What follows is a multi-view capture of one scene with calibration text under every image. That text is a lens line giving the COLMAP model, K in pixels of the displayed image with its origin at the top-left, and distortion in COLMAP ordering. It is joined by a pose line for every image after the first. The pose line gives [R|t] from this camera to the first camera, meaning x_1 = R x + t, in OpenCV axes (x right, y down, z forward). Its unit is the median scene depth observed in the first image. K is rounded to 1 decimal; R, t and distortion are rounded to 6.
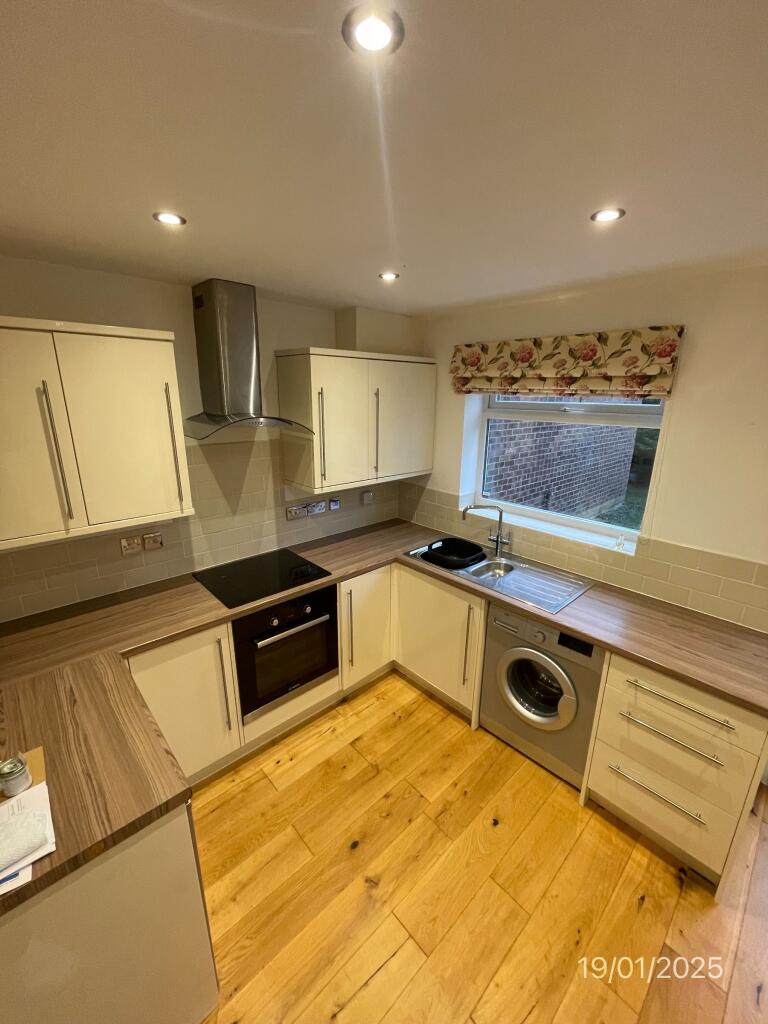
lens RADIAL K [[416.3, 0, 386.3], [0, 416.3, 511.6], [0, 0, 1]] dist [0.000740, 0.000022]
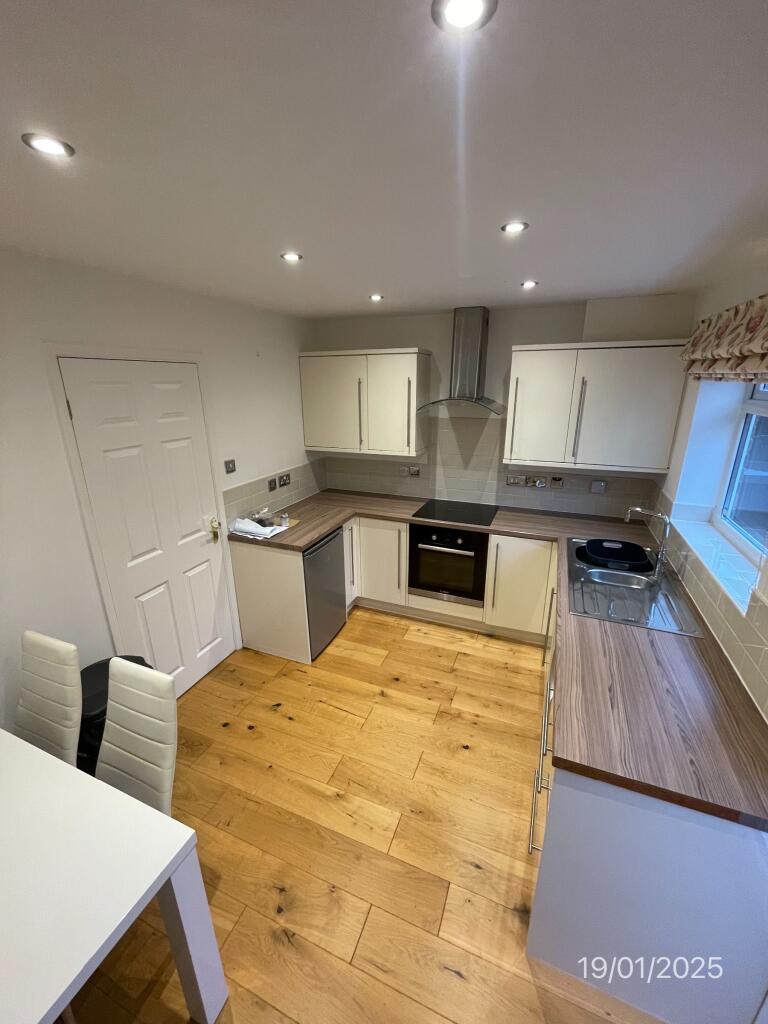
lens RADIAL K [[416.3, 0, 386.7], [0, 416.3, 513.6], [0, 0, 1]] dist [0.000740, 0.000022]
pose [[0.417389, 0.261712, -0.870226, 0.857791], [-0.242498, 0.954982, 0.170891, -0.027552], [0.875775, 0.139700, 0.462064, 0.138832]]
